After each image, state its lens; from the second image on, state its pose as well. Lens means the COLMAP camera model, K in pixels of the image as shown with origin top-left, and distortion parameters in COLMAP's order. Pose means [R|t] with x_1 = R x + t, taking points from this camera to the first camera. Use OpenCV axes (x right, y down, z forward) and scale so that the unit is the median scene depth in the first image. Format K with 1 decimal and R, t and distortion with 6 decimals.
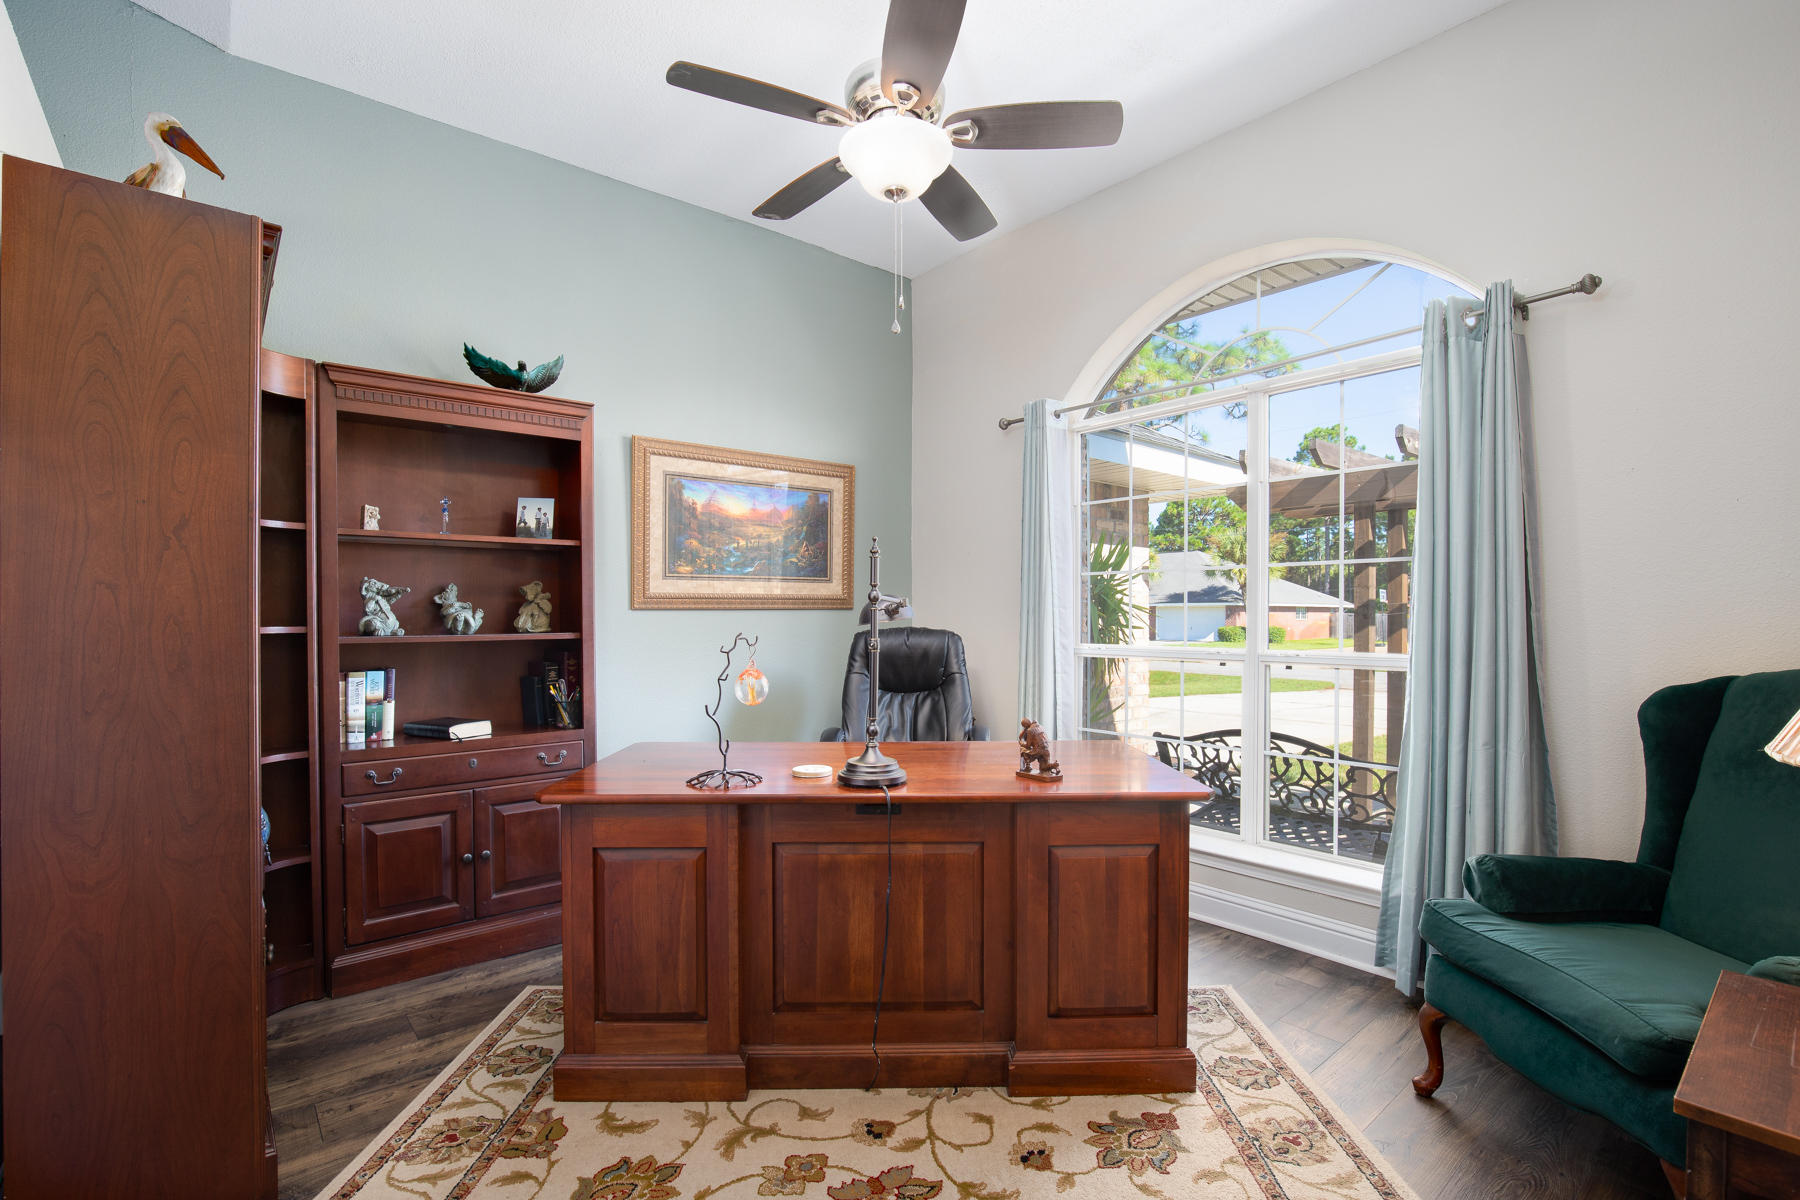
lens RADIAL K [[833.8, 0, 898.2], [0, 833.8, 613.4], [0, 0, 1]] dist [-0.003587, 0.000748]
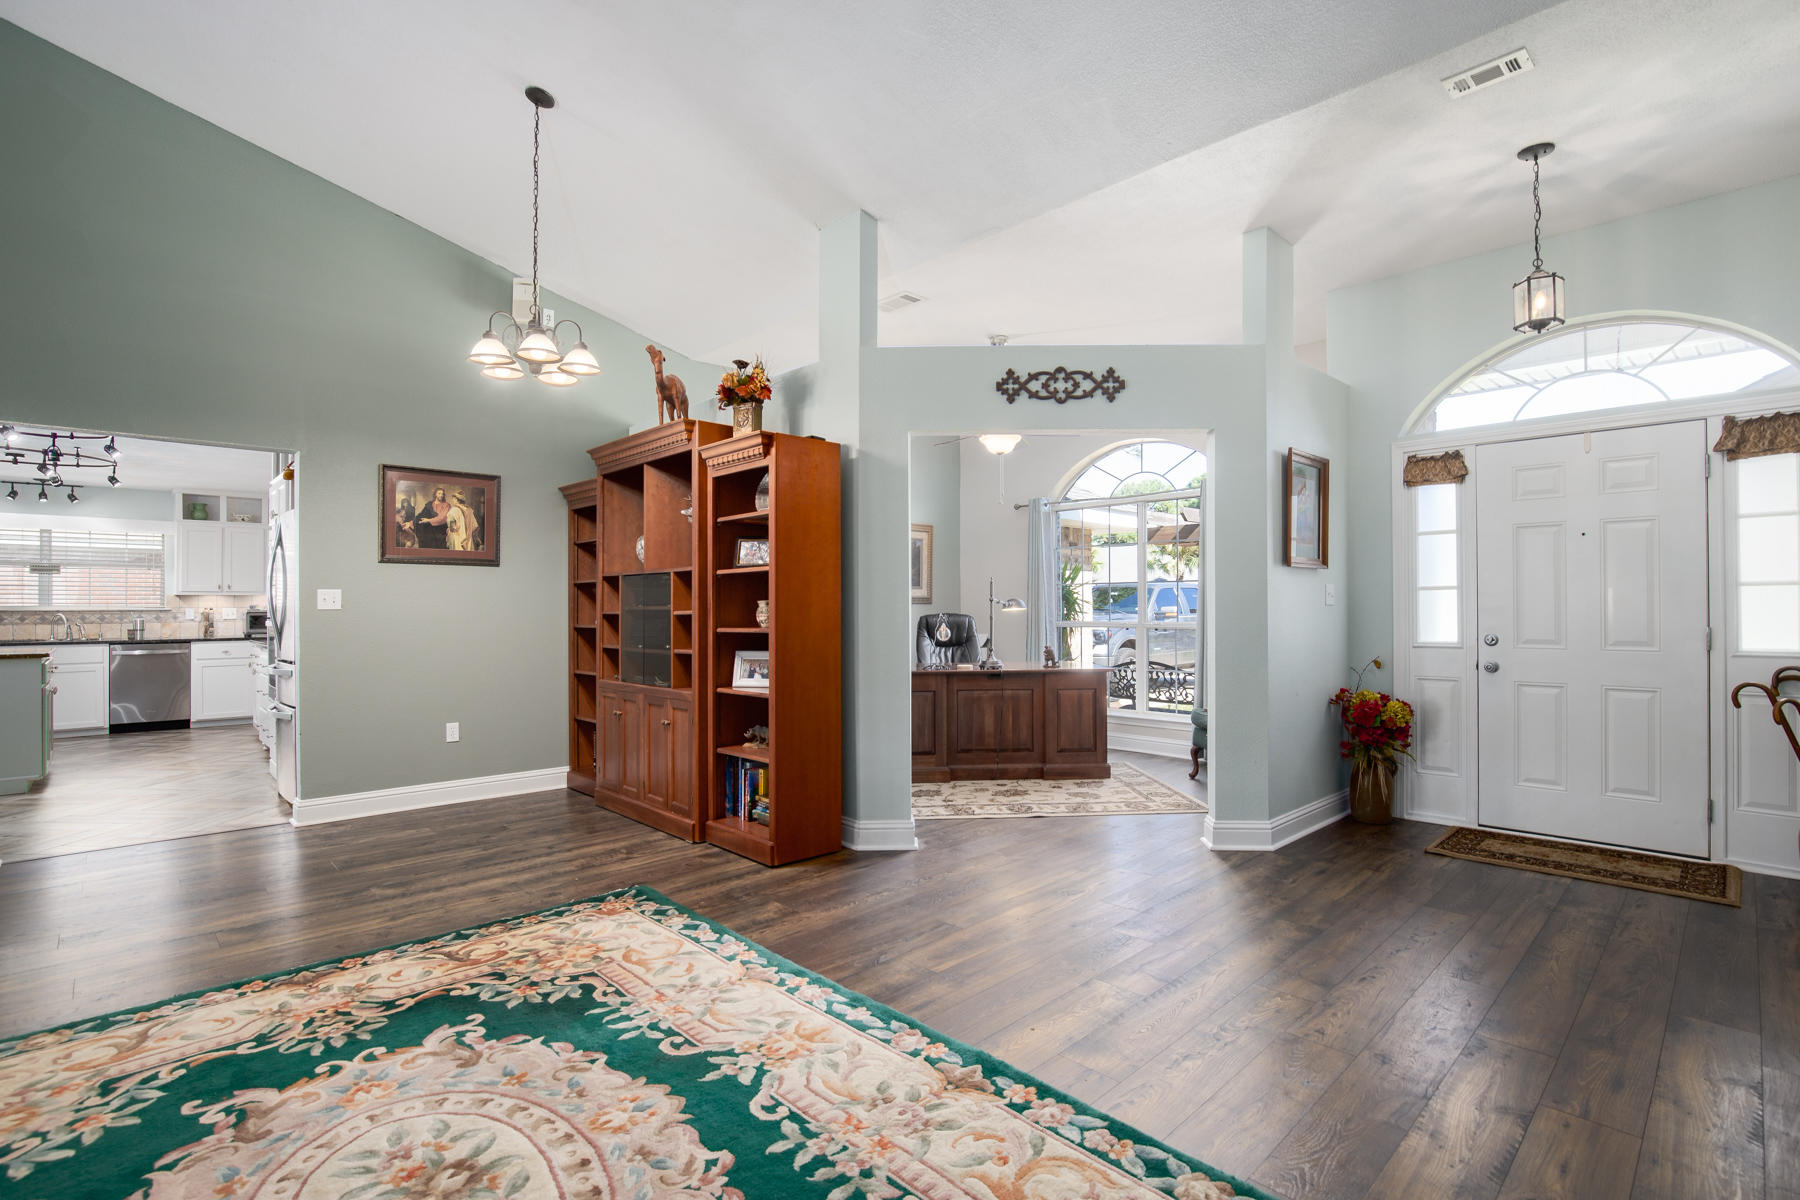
lens RADIAL K [[844.3, 0, 908.4], [0, 844.3, 595.8], [0, 0, 1]] dist [-0.026678, 0.004717]
pose [[0.996555, -0.007180, 0.082620, -0.526805], [0.008419, 0.999857, -0.014654, 0.008896], [-0.082503, 0.015299, 0.996473, -1.704977]]
